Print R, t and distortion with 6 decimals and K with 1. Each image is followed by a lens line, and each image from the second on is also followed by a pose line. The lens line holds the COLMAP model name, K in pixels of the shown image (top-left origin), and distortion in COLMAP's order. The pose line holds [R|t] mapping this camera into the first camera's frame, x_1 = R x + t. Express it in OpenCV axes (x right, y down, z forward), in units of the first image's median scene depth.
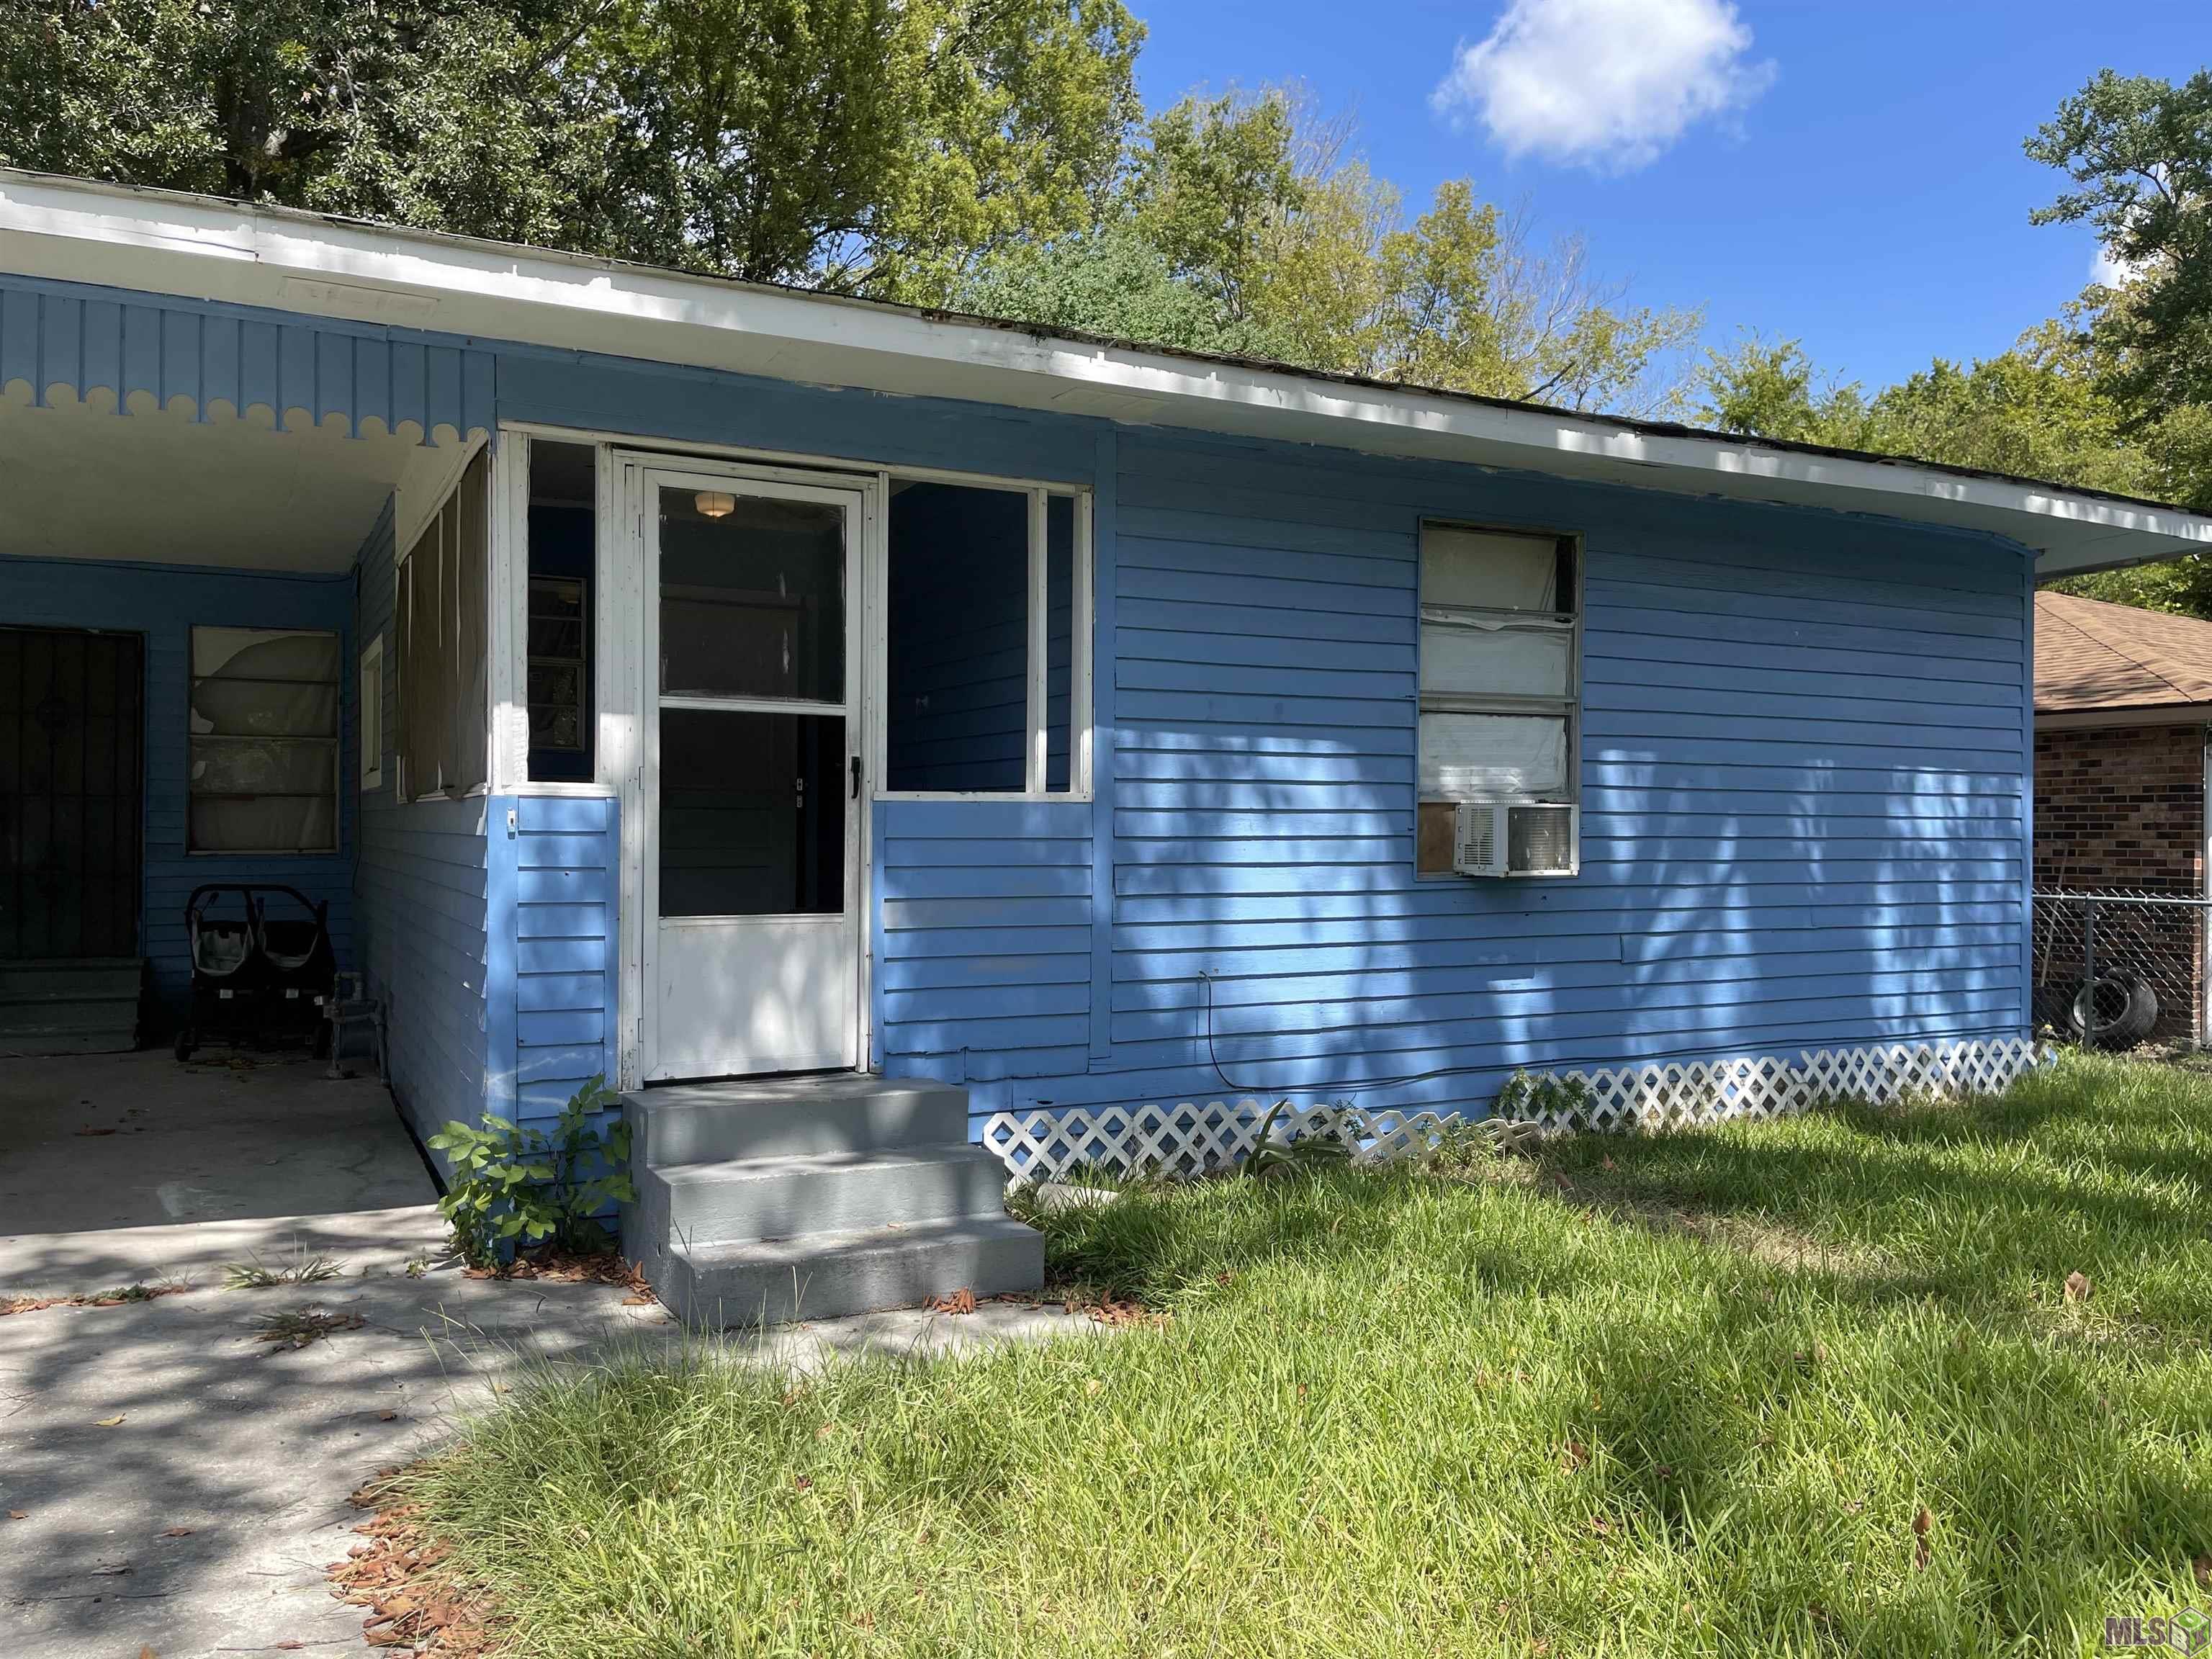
lens RADIAL K [[1617.7, 0, 1106.0], [0, 1617.7, 829.5], [0, 0, 1]] dist [0.049397, -0.105805]
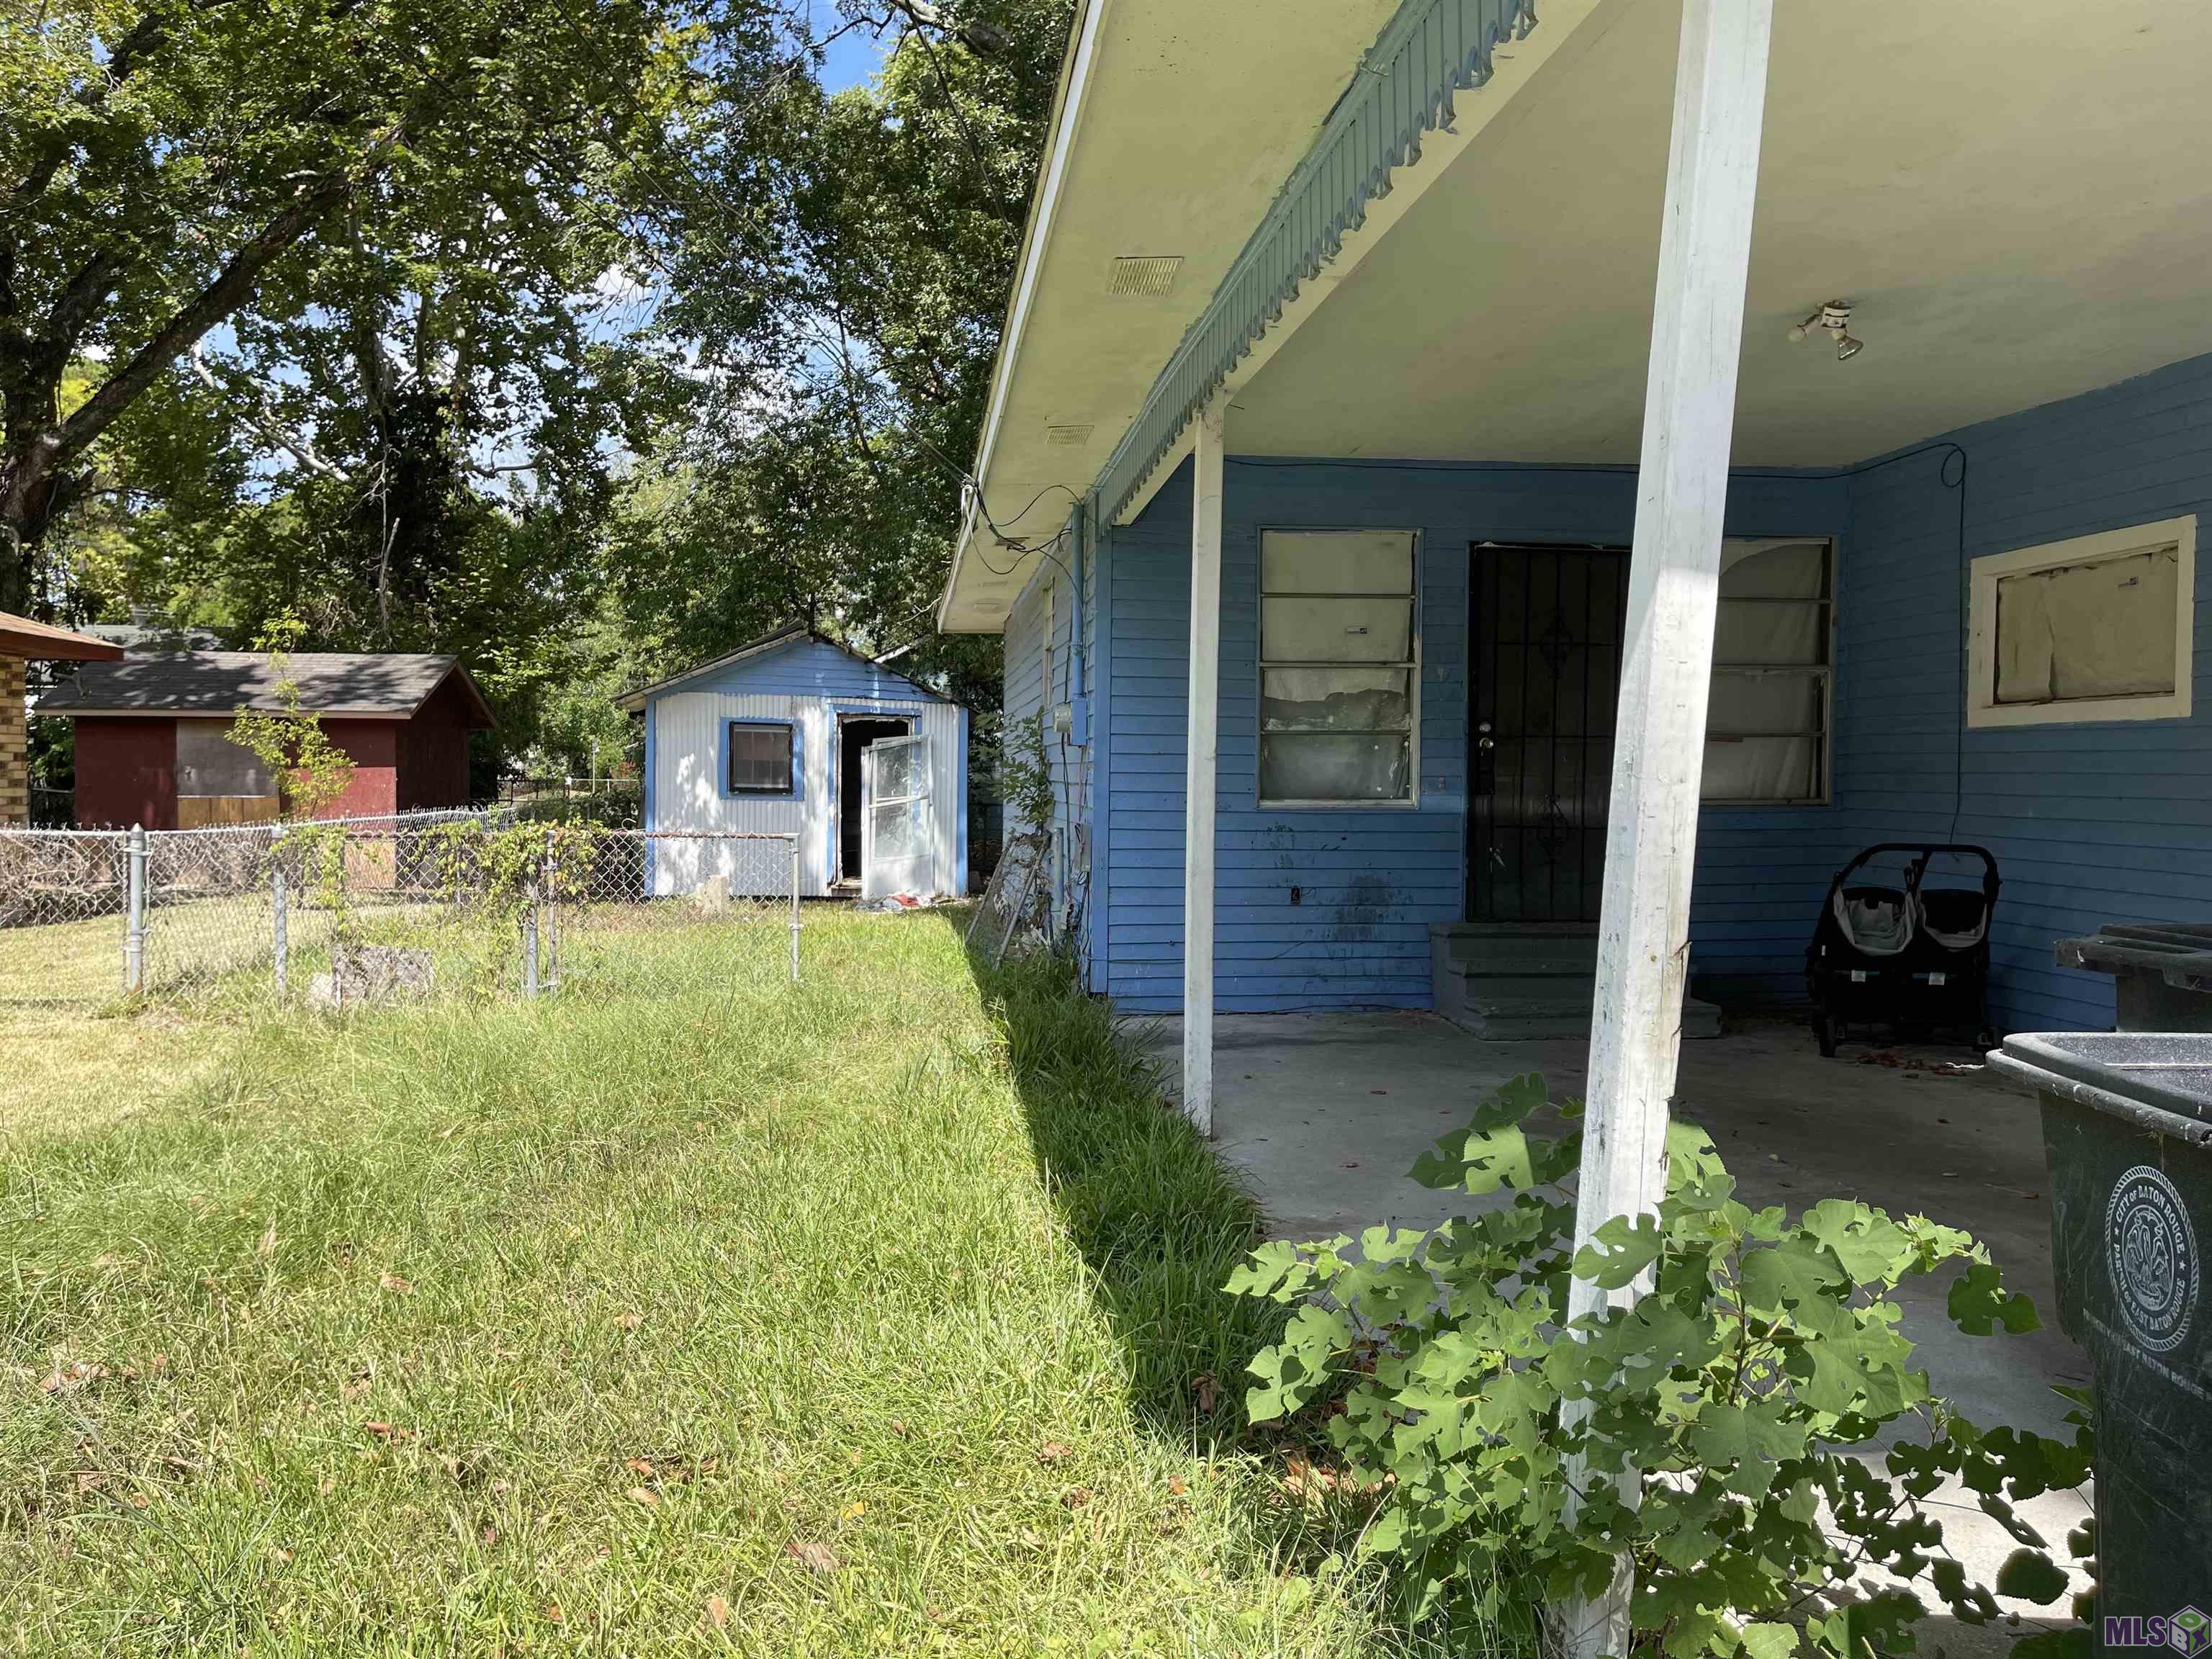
lens RADIAL K [[1676.4, 0, 1096.0], [0, 1676.4, 814.6], [0, 0, 1]] dist [0.084005, -0.118787]
pose [[0.929527, 0.014399, -0.368472, -0.255518], [-0.008890, 0.999822, 0.016645, 0.005032], [0.368647, -0.012196, 0.929490, 0.047923]]
